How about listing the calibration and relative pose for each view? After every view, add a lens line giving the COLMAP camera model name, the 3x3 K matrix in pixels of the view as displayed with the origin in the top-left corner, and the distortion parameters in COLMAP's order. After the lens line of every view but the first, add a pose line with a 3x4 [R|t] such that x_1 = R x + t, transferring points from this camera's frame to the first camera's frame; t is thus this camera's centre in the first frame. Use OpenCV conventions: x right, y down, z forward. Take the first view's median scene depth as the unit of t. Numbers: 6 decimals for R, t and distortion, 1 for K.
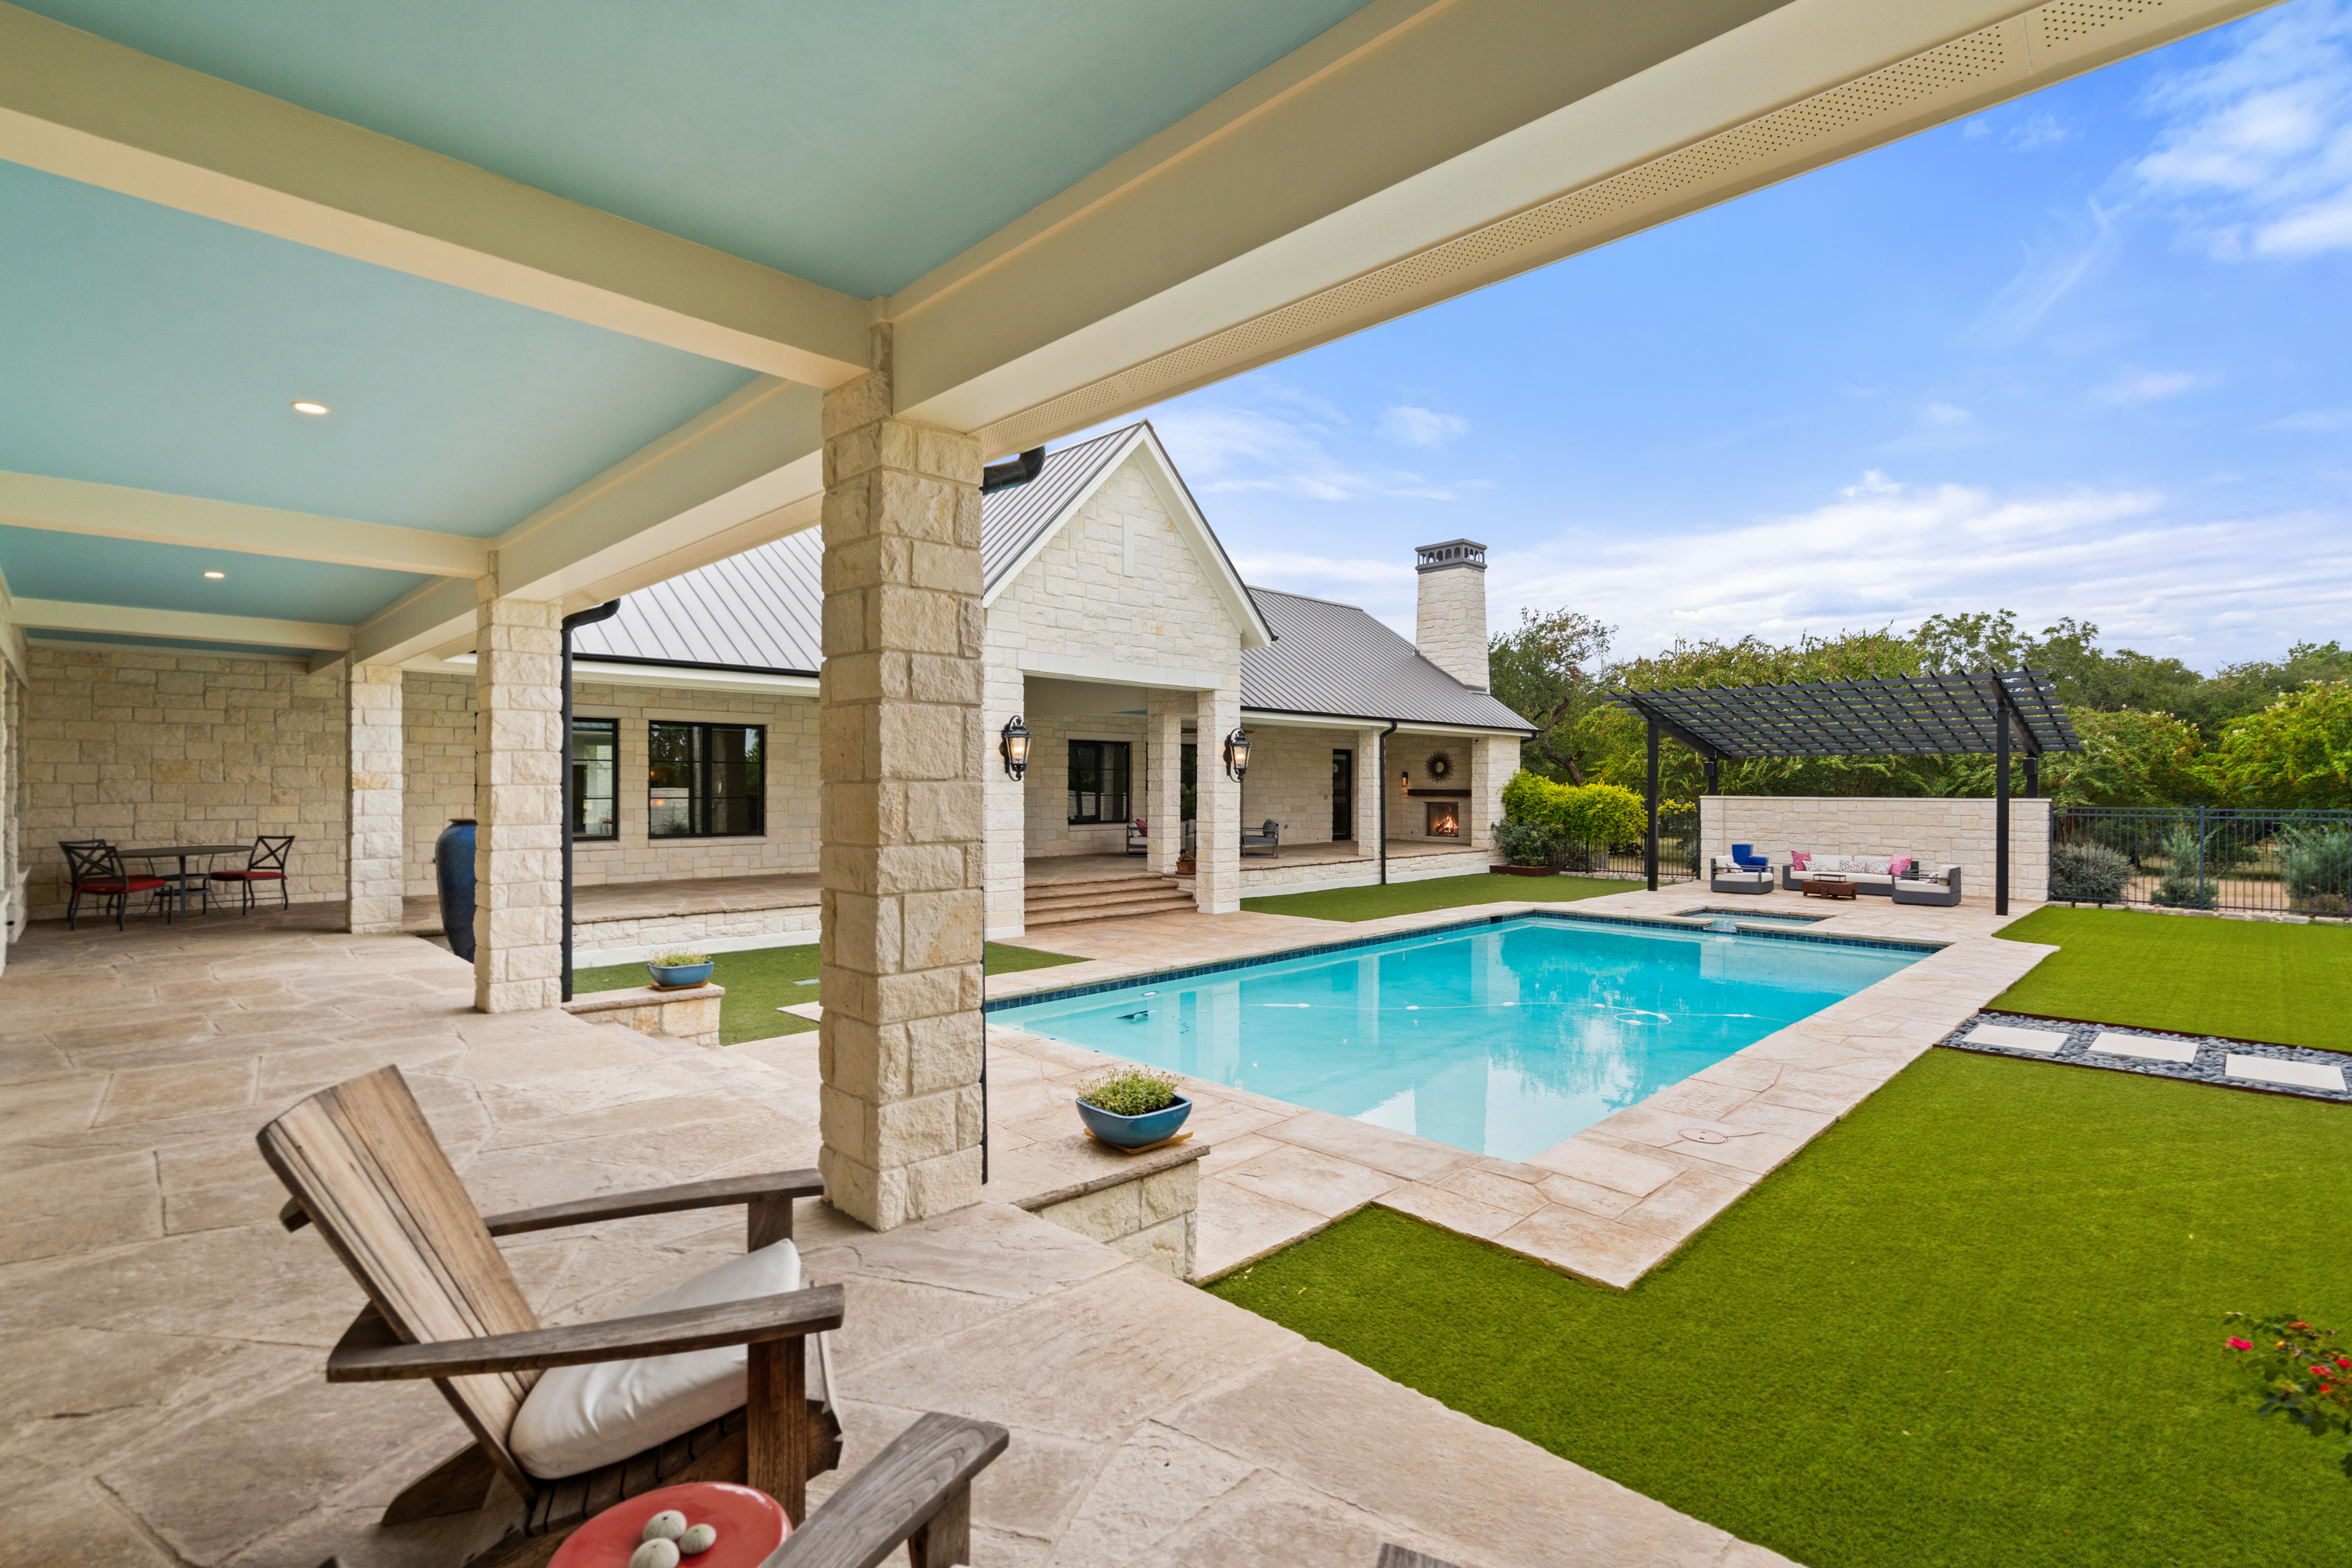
lens RADIAL K [[1086.0, 0, 1178.0], [0, 1086.0, 787.3], [0, 0, 1]] dist [-0.002994, 0.000410]
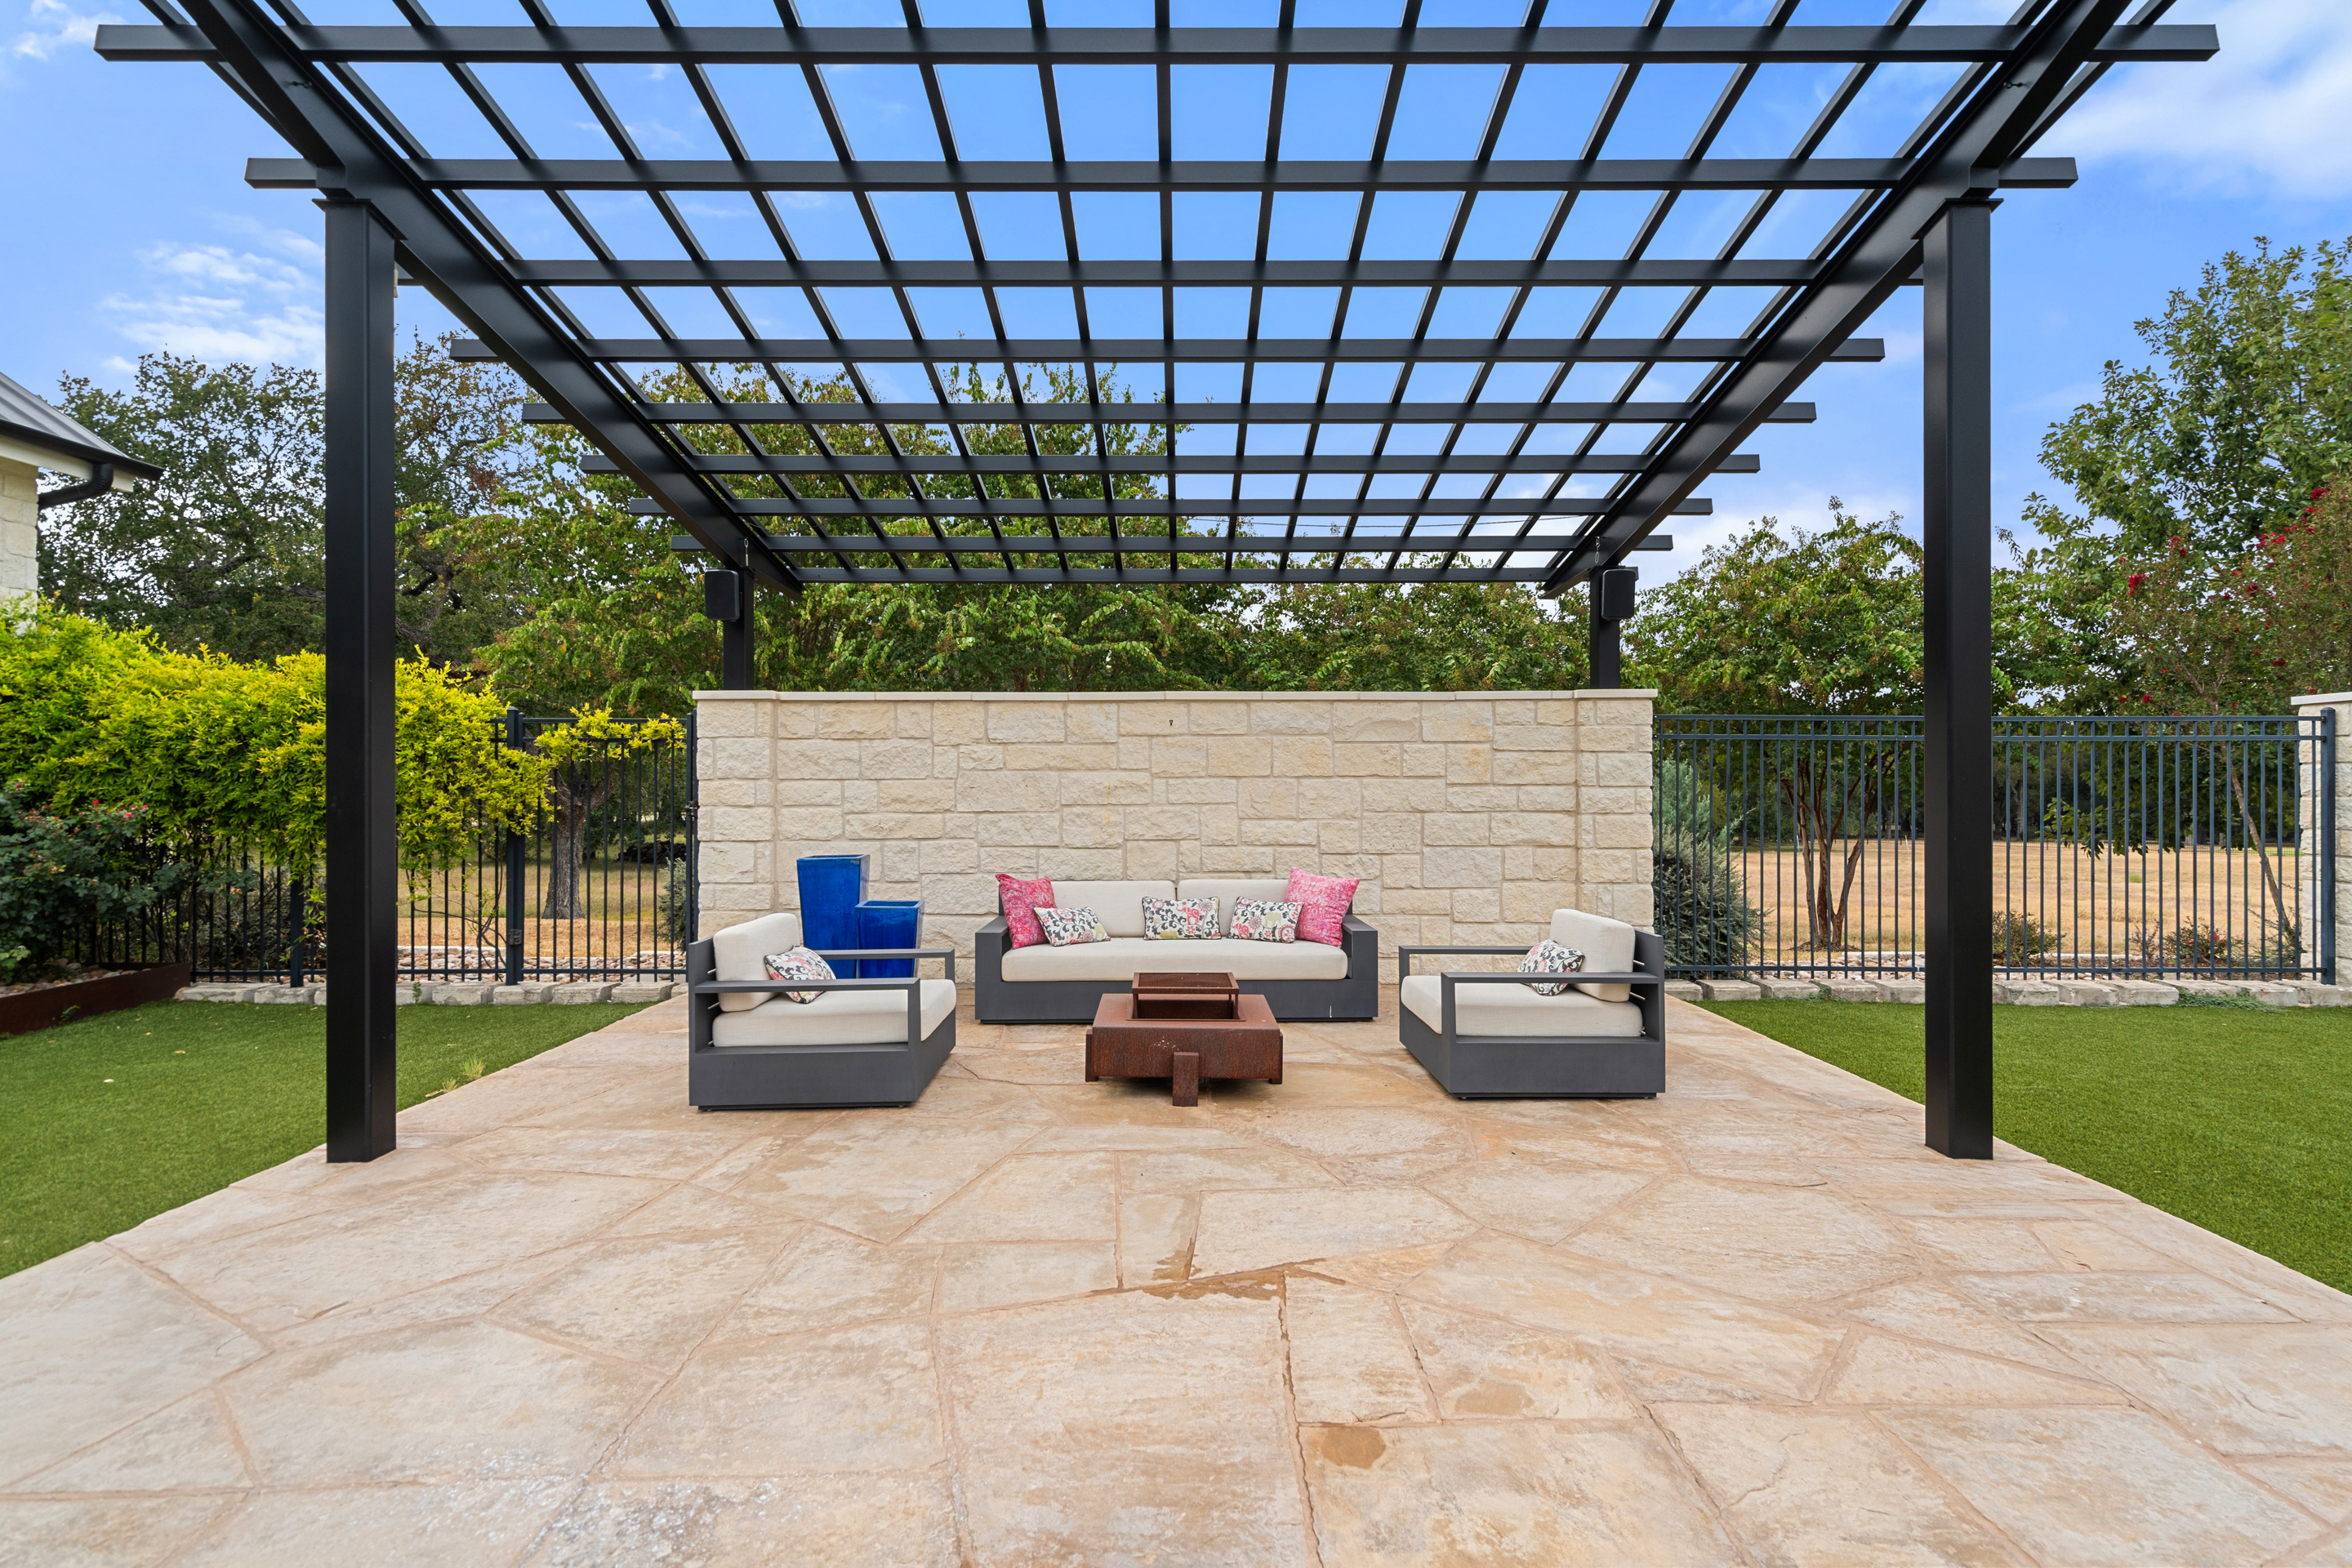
lens RADIAL K [[1137.5, 0, 1180.9], [0, 1137.5, 781.2], [0, 0, 1]] dist [-0.000146, -0.000042]
pose [[0.707033, -0.004638, 0.707165, 0.392174], [0.004362, 0.999988, 0.002197, 0.034238], [-0.707167, 0.001532, 0.707045, 0.759708]]
